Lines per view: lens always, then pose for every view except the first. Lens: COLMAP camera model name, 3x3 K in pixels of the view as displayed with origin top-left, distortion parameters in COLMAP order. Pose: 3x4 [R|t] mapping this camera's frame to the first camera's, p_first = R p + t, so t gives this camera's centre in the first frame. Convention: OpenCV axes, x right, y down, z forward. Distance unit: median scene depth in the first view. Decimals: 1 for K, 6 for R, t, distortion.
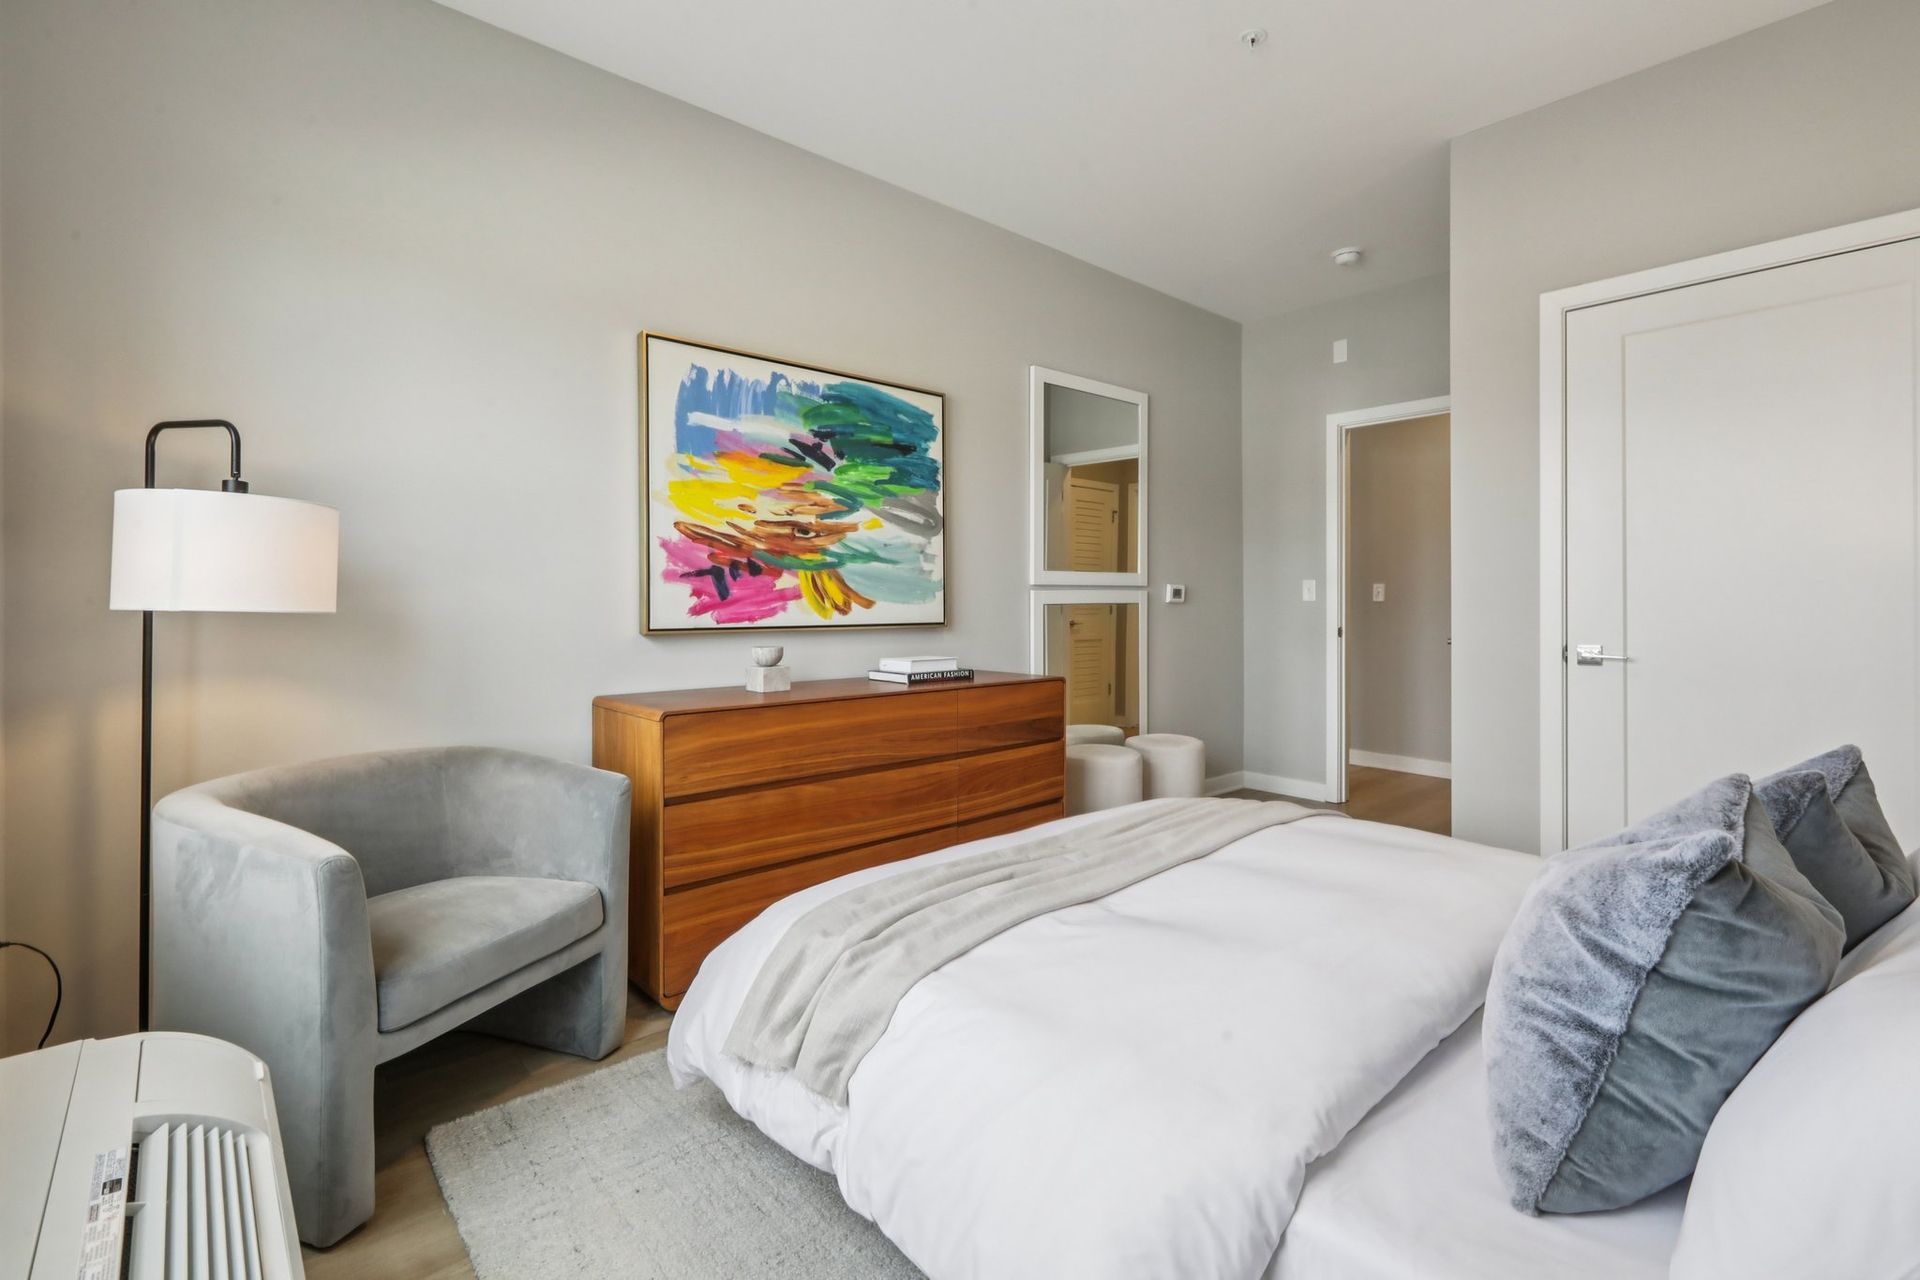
lens RADIAL K [[903.1, 0, 957.3], [0, 903.1, 598.1], [0, 0, 1]] dist [-0.000849, -0.000026]
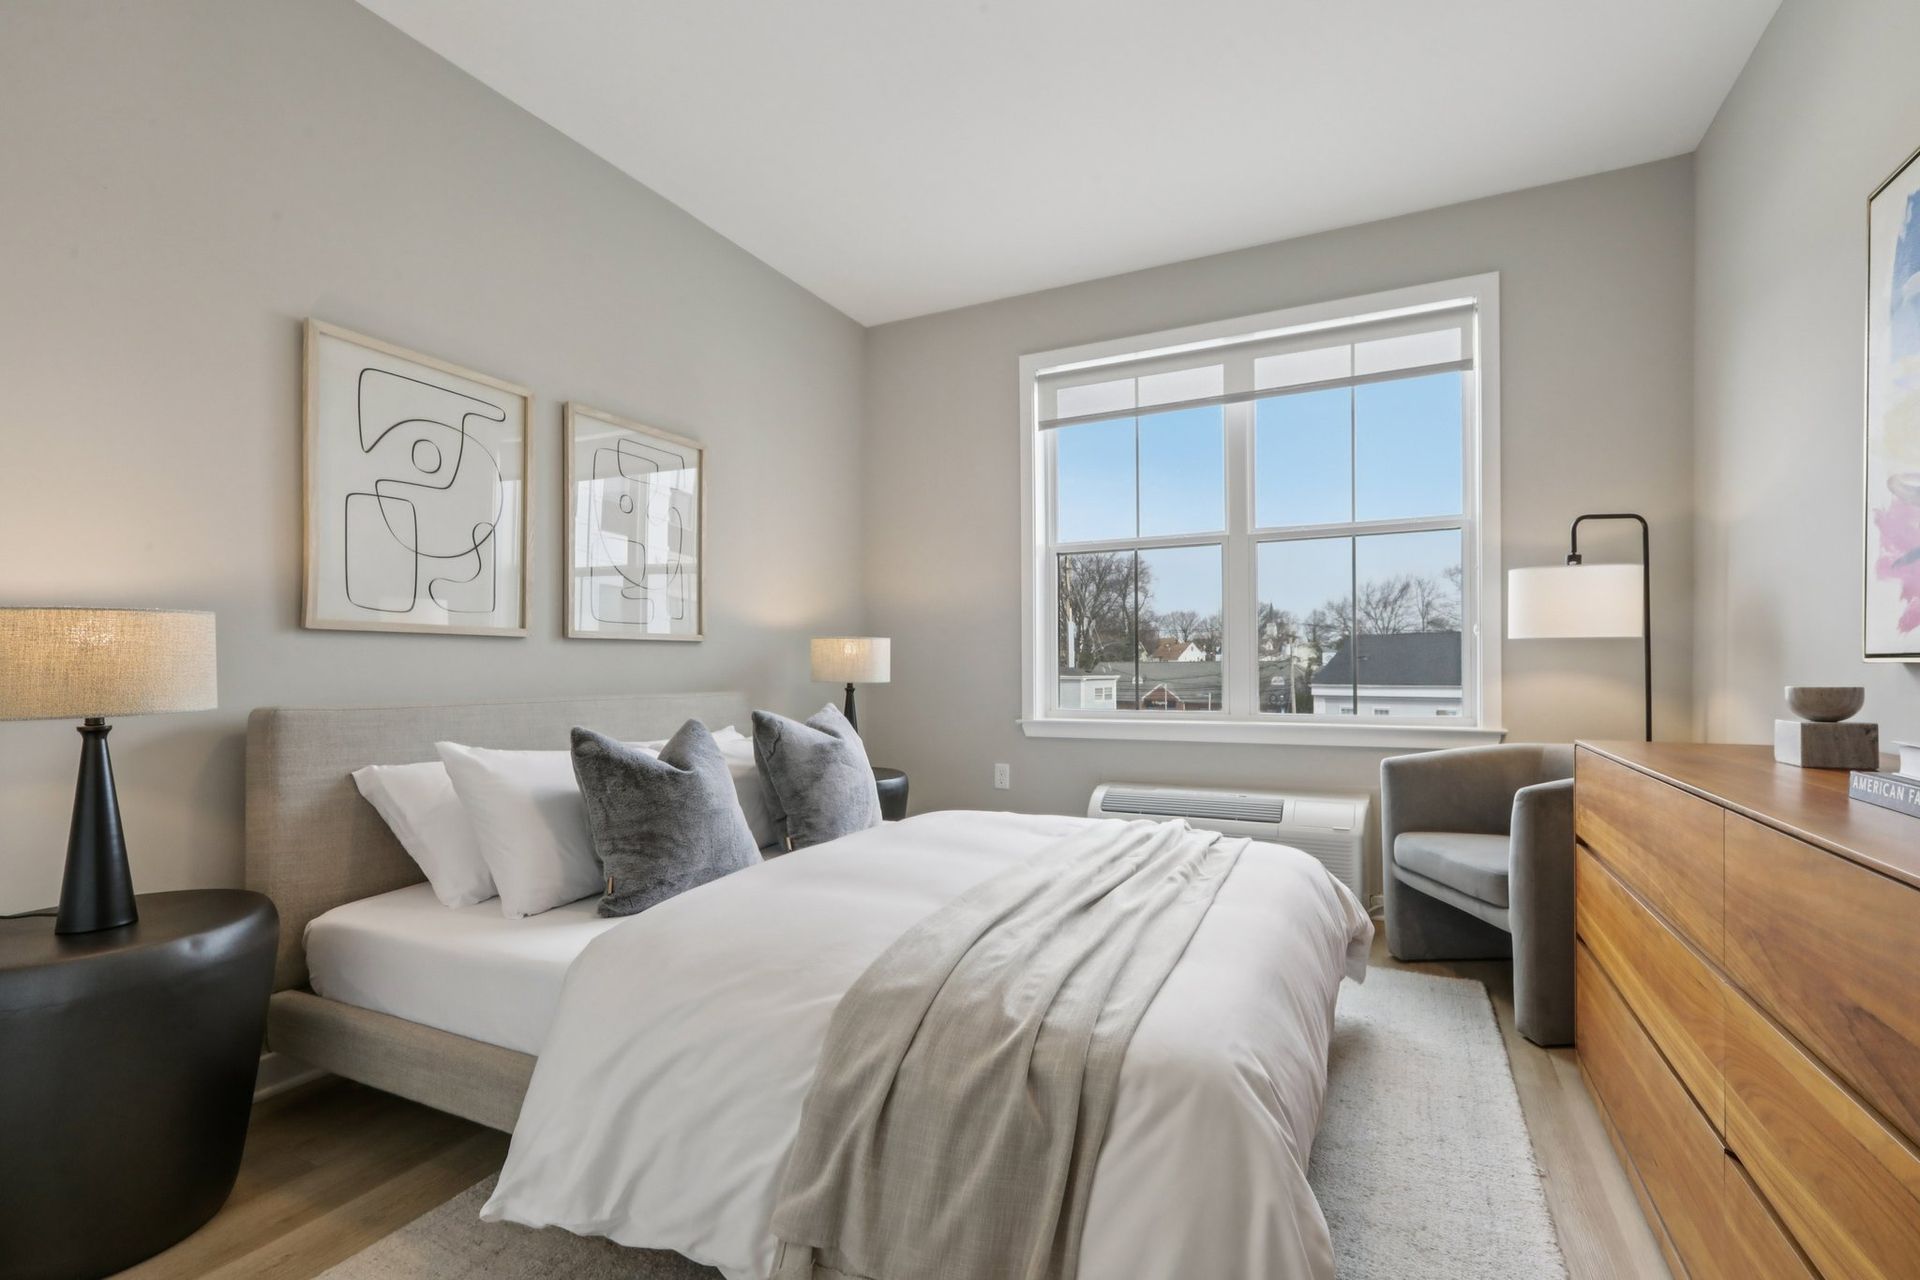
lens RADIAL K [[851.6, 0, 960.0], [0, 851.6, 640.0], [0, 0, 1]] dist [0.001534, 0.000289]
pose [[-0.920875, -0.004870, -0.389827, 0.331943], [0.007286, 0.999532, -0.029699, 0.025137], [0.389789, -0.030189, -0.920409, 0.821895]]
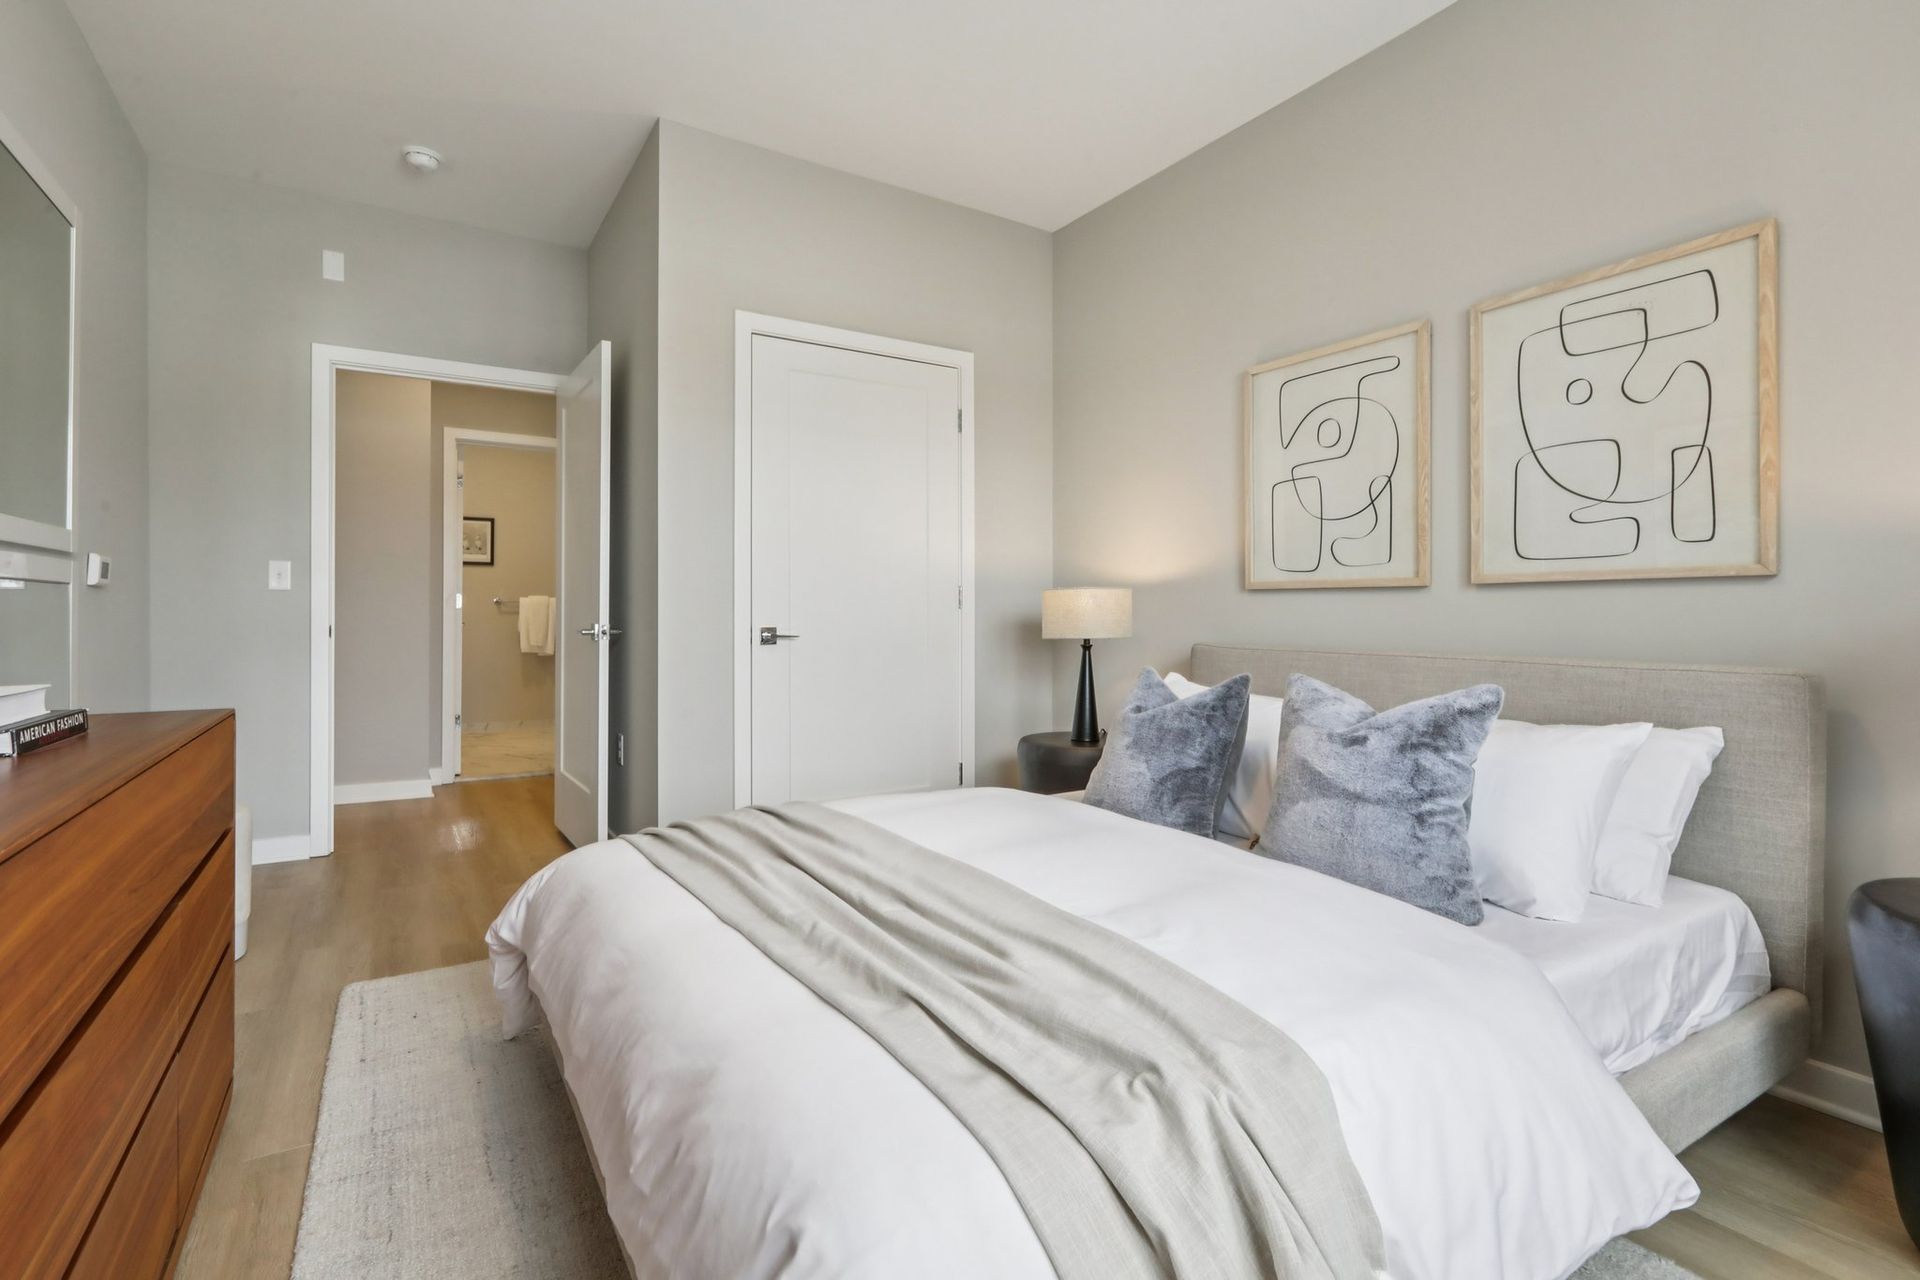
lens RADIAL K [[903.1, 0, 957.3], [0, 903.1, 598.1], [0, 0, 1]] dist [-0.000849, -0.000026]
pose [[0.152493, 0.016504, 0.988167, -0.254683], [-0.002069, 0.999864, -0.016380, 0.021332], [-0.988302, 0.000453, 0.152506, 0.362687]]
